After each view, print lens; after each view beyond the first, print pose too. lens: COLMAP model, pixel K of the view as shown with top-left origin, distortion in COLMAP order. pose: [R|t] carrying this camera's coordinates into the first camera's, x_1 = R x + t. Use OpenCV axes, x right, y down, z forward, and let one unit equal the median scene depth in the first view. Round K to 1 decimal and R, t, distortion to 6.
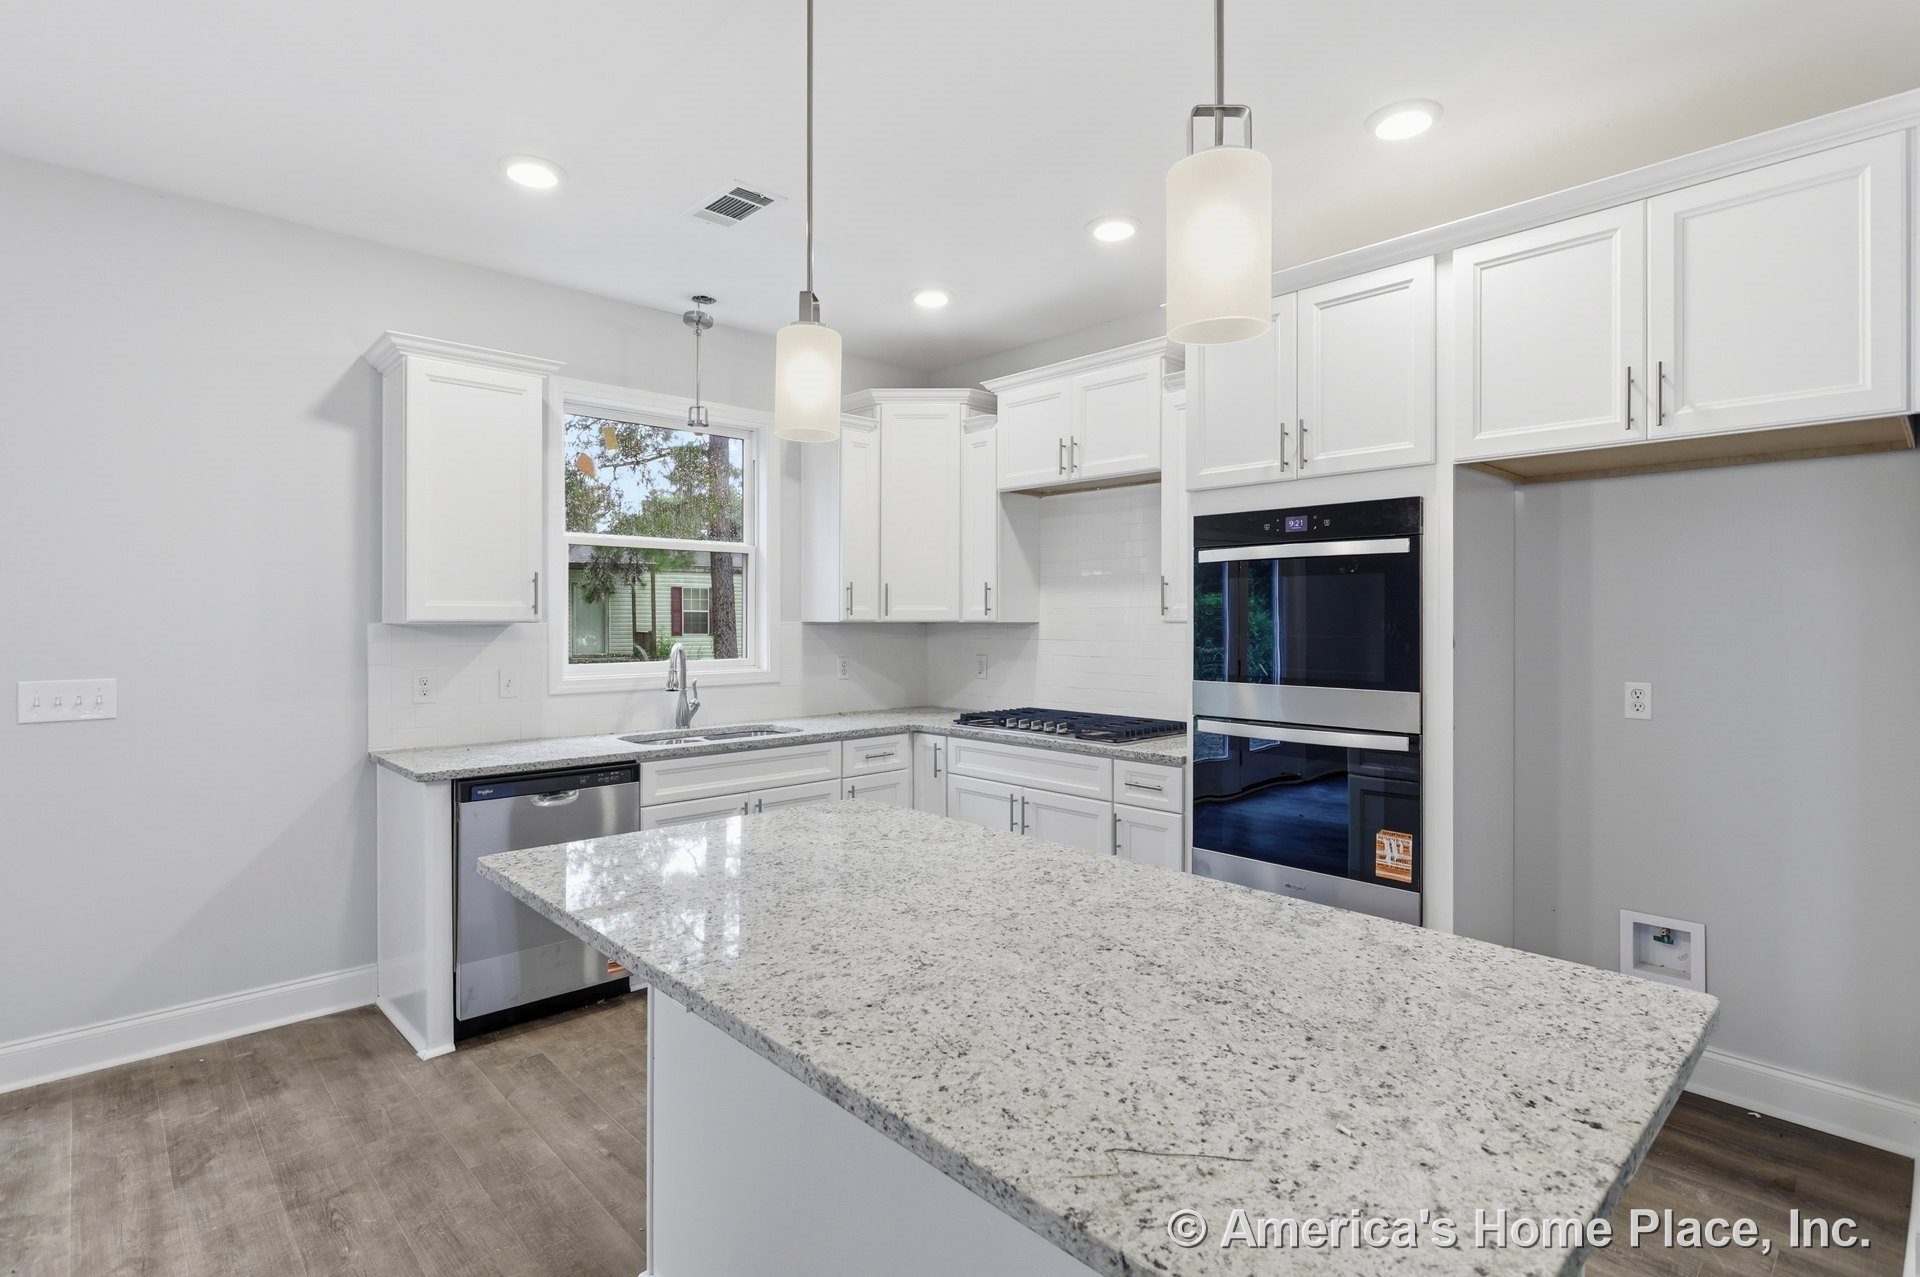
lens RADIAL K [[939.0, 0, 953.0], [0, 939.0, 617.6], [0, 0, 1]] dist [-0.003401, 0.000884]
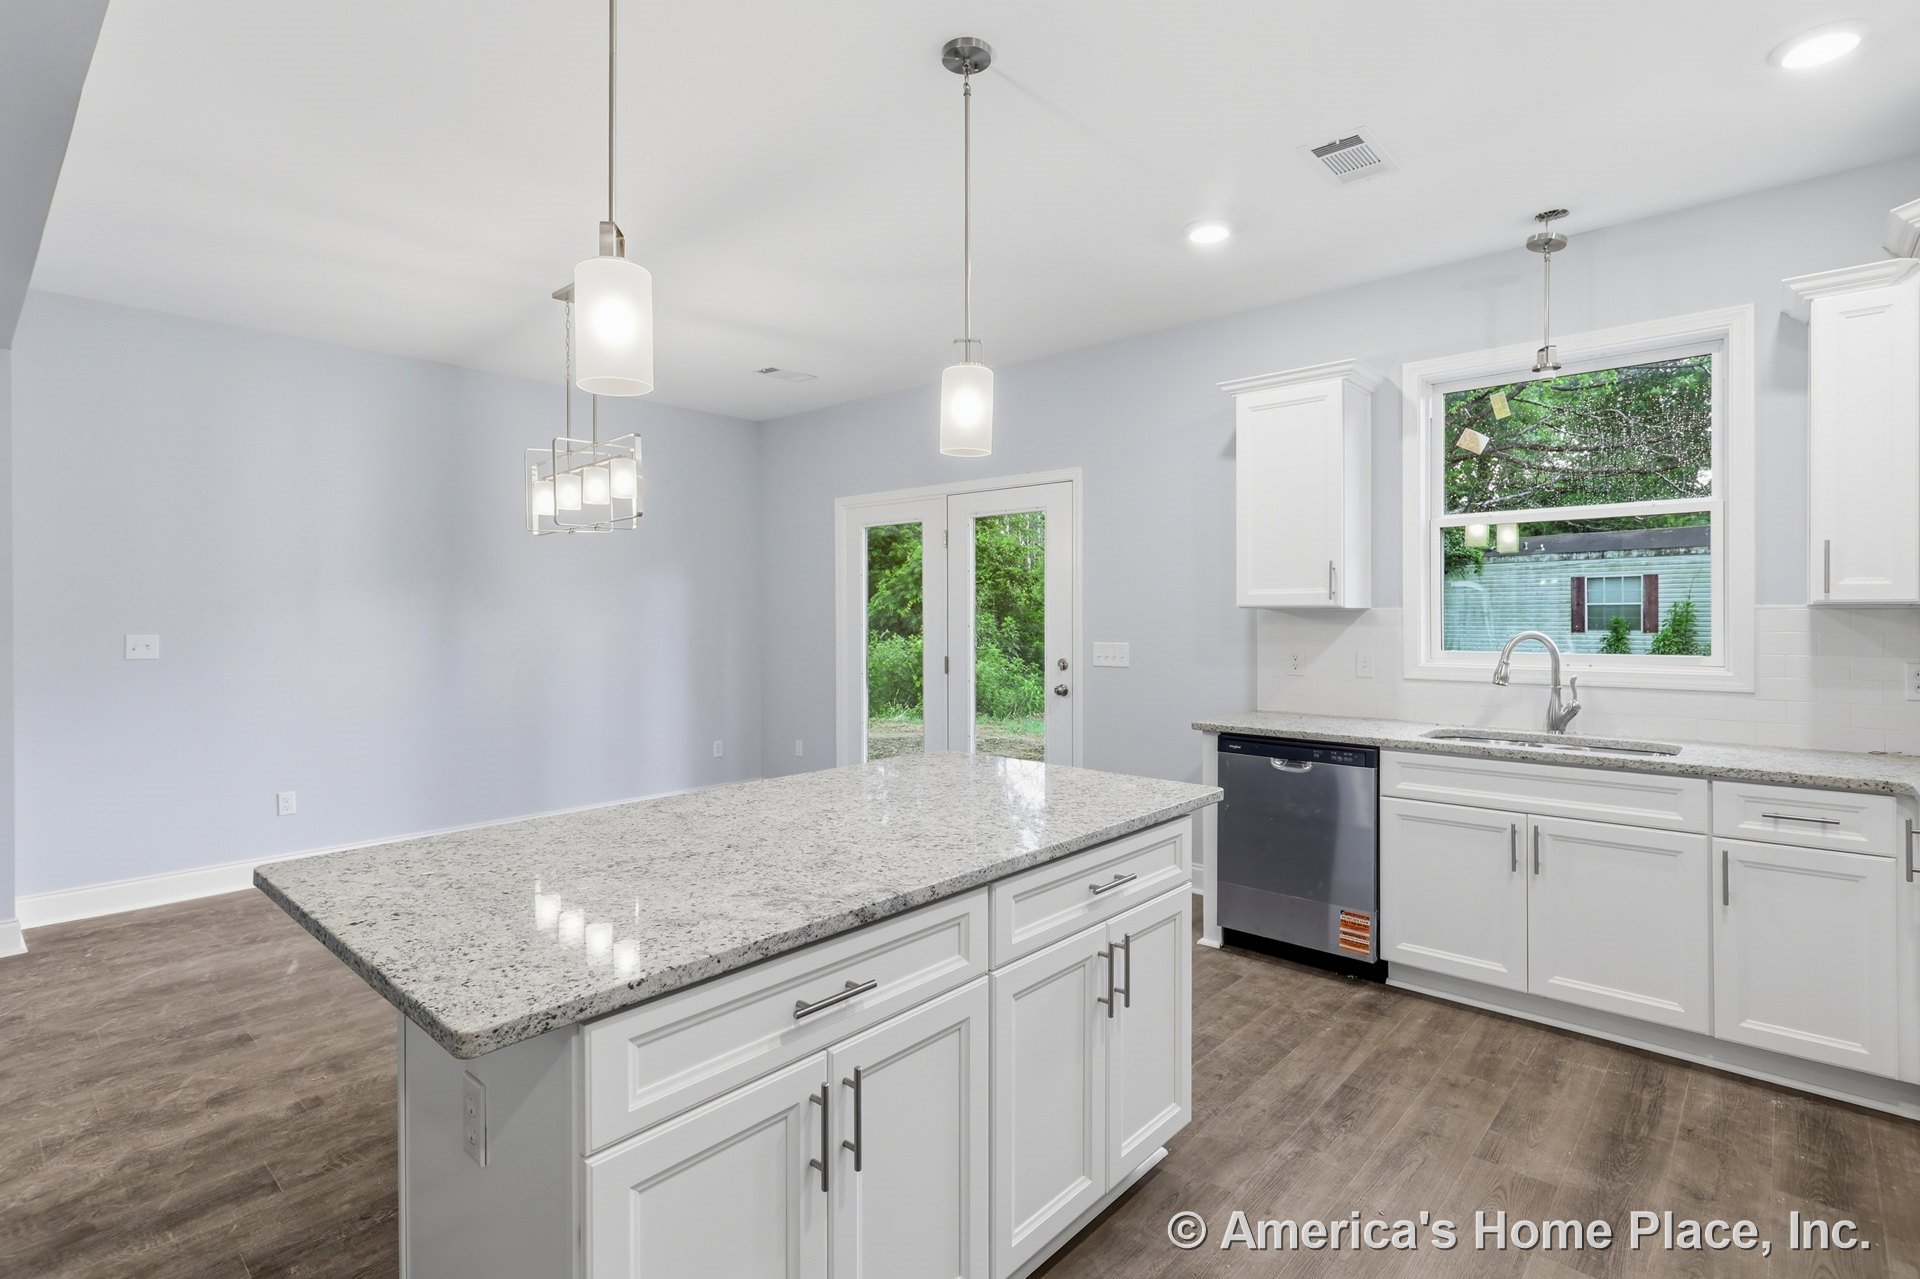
lens RADIAL K [[921.9, 0, 953.9], [0, 921.9, 616.8], [0, 0, 1]] dist [-0.004834, 0.000658]
pose [[0.080502, 0.001544, -0.996753, 0.705644], [0.004303, 0.999989, 0.001897, 0.014921], [0.996745, -0.004442, 0.080495, 0.581146]]
